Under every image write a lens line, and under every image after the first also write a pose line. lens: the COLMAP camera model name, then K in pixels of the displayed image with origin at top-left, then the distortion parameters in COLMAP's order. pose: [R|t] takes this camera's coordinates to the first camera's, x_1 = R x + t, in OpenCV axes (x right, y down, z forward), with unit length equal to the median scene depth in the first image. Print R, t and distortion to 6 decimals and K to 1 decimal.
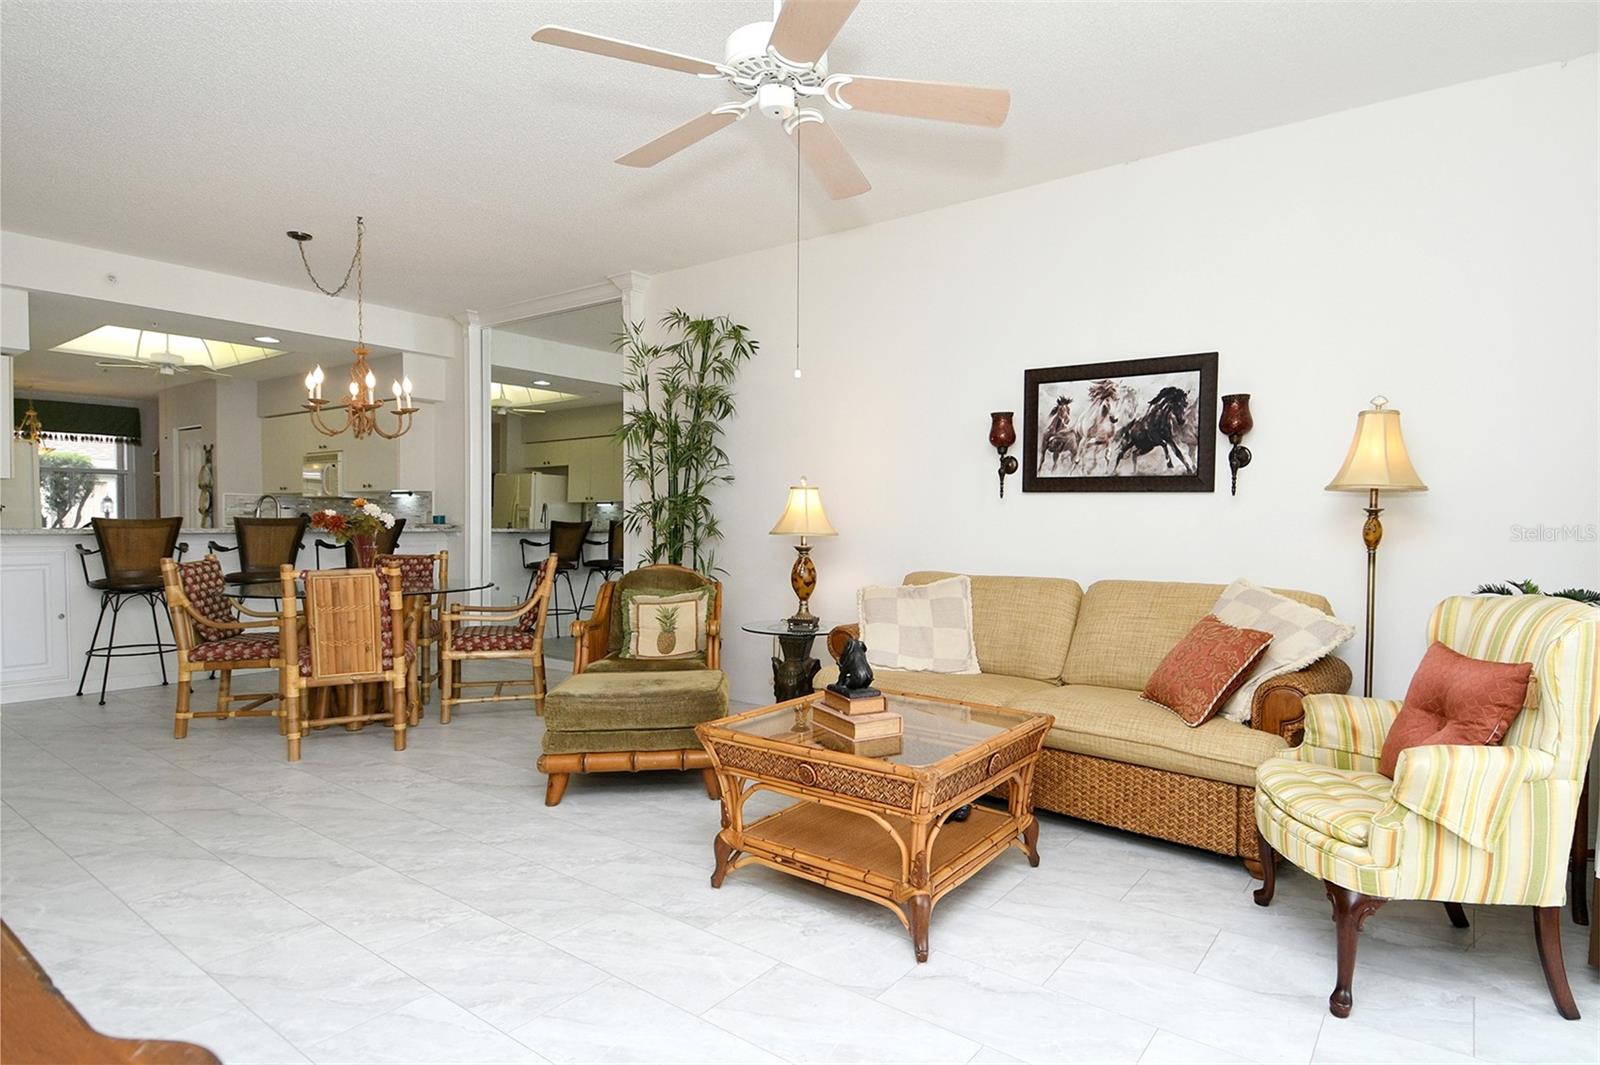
lens RADIAL K [[836.3, 0, 858.1], [0, 836.3, 586.8], [0, 0, 1]] dist [0.010424, -0.011079]
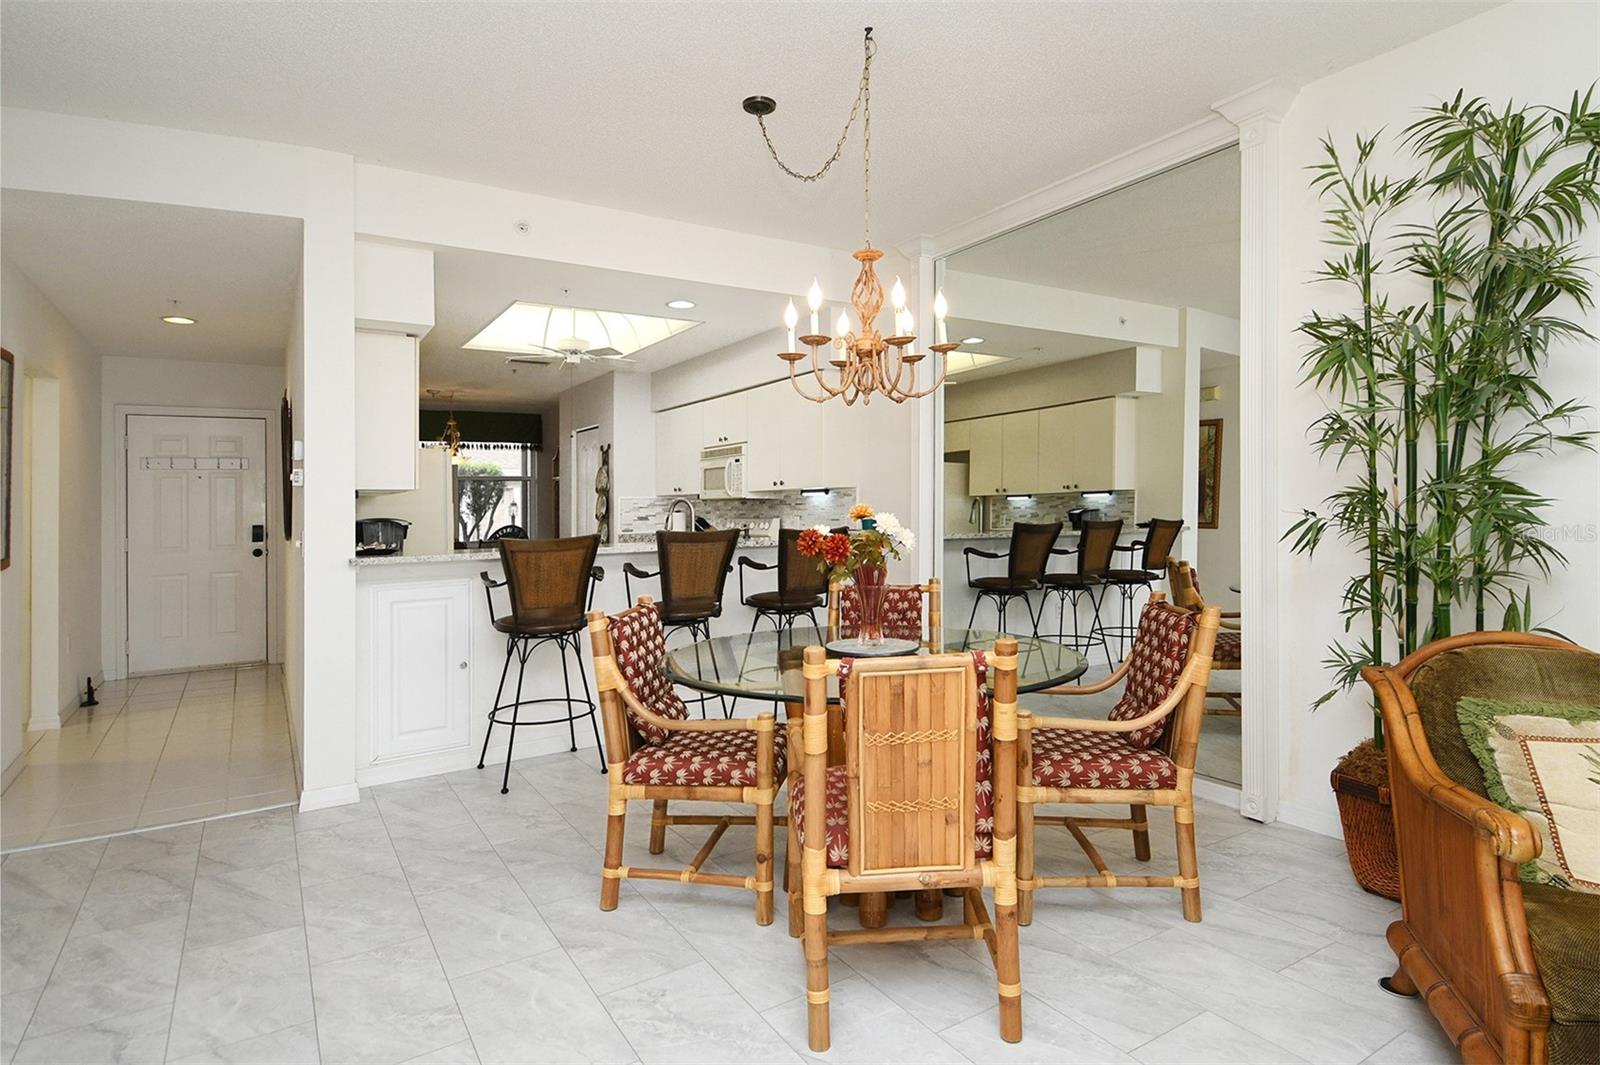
lens RADIAL K [[836.3, 0, 810.0], [0, 836.3, 536.8], [0, 0, 1]] dist [0.010424, -0.011079]
pose [[0.926391, -0.010561, -0.376415, -0.433445], [-0.007033, 0.998947, -0.045335, -0.057606], [0.376497, 0.044645, 0.925341, 0.473650]]
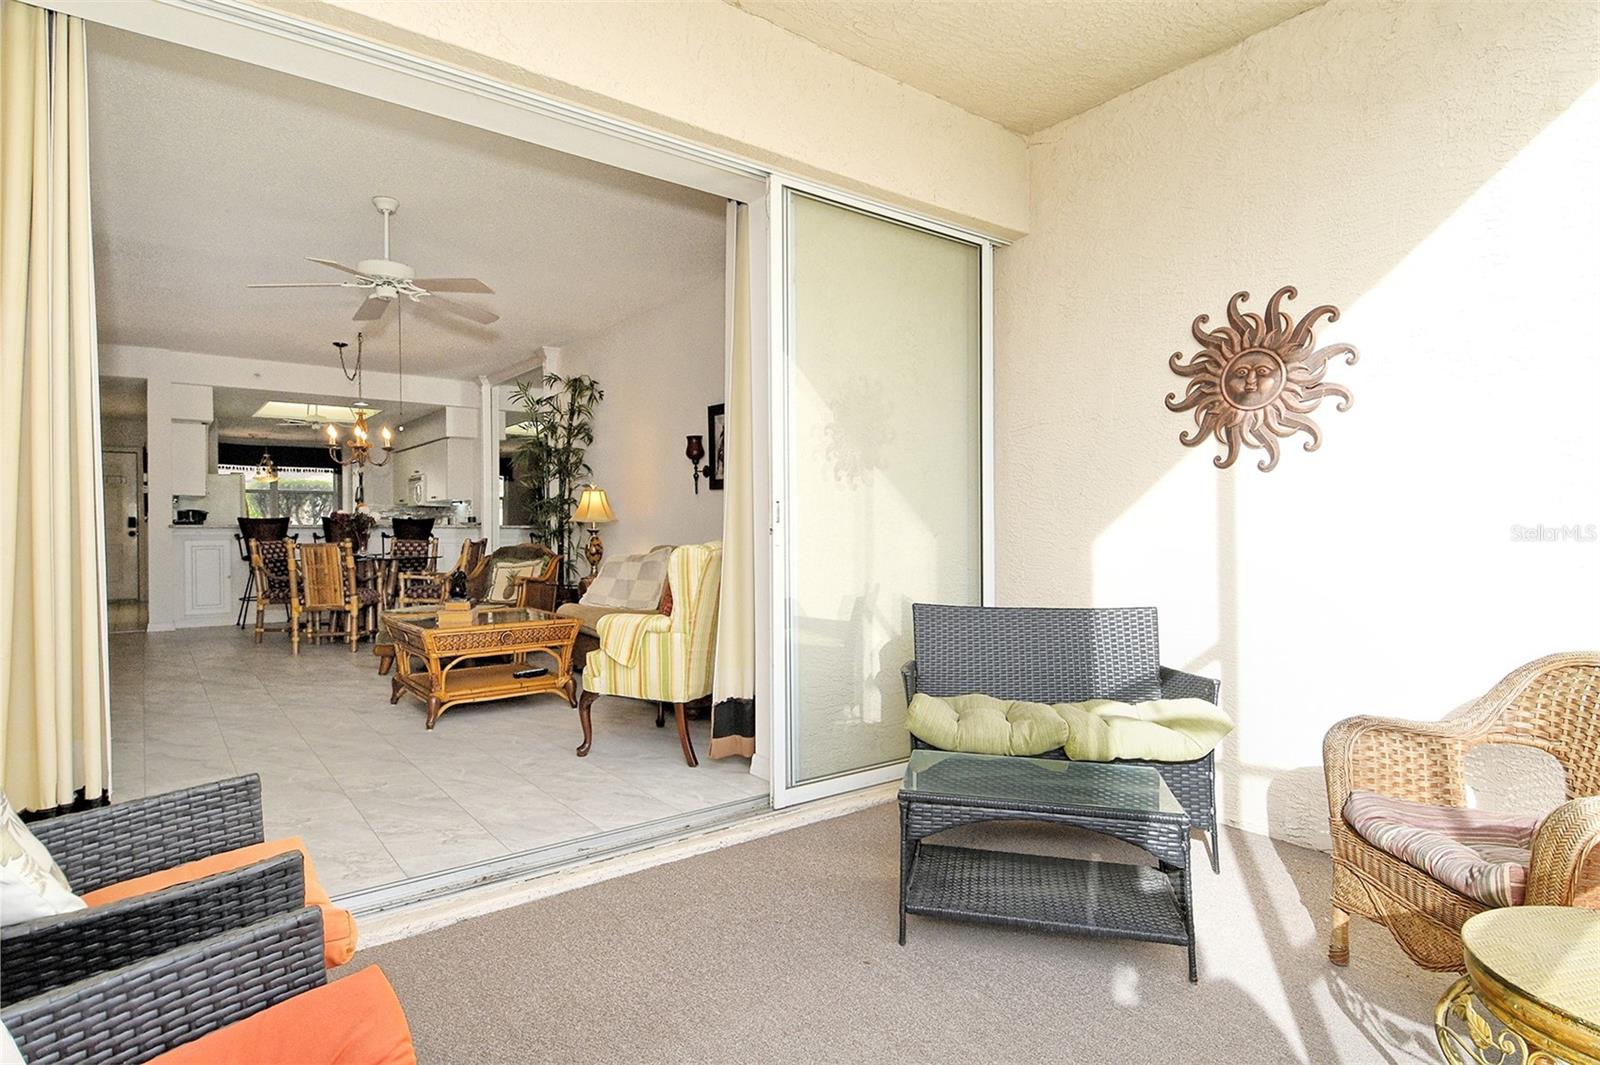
lens RADIAL K [[836.3, 0, 810.0], [0, 836.3, 574.5], [0, 0, 1]] dist [0.010424, -0.011079]
pose [[0.957361, 0.008355, -0.288774, 0.732829], [-0.017214, 0.999455, -0.028155, 0.066189], [0.288382, 0.031925, 0.956983, -0.300936]]
